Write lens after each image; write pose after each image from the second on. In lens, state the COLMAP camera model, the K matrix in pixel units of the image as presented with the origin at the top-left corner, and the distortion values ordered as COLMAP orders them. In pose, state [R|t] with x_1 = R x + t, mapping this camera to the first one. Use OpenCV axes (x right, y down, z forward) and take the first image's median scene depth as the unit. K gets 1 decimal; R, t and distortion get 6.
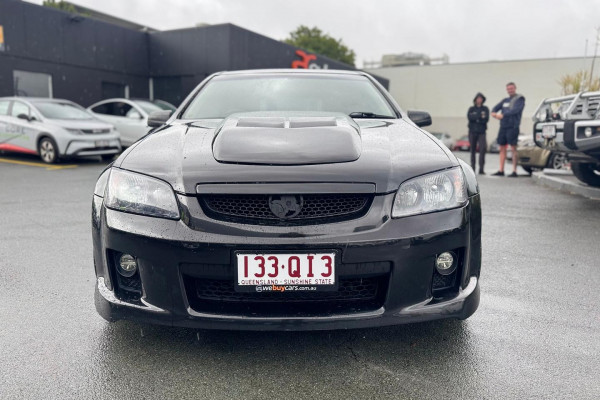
lens RADIAL K [[486.6, 0, 297.1], [0, 486.6, 199.9], [0, 0, 1]] dist [0.061260, -0.003468]
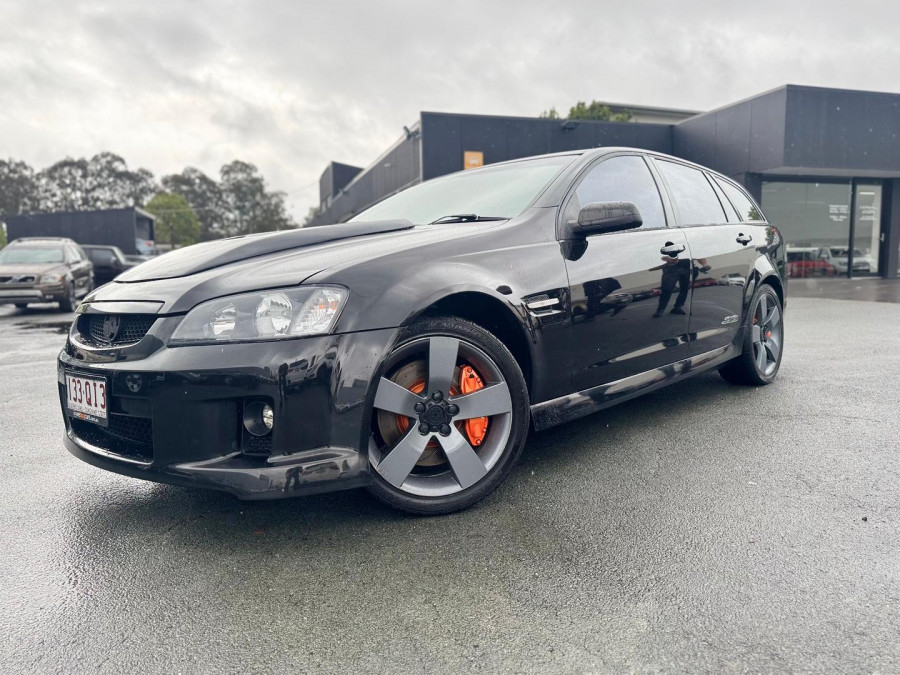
lens RADIAL K [[721.9, 0, 448.1], [0, 721.9, 341.4], [0, 0, 1]] dist [0.090411, -0.100805]
pose [[0.704945, 0.036830, -0.708305, 1.349239], [-0.069056, 0.997470, -0.016863, 0.018417], [0.705892, 0.060800, 0.705705, 0.489162]]
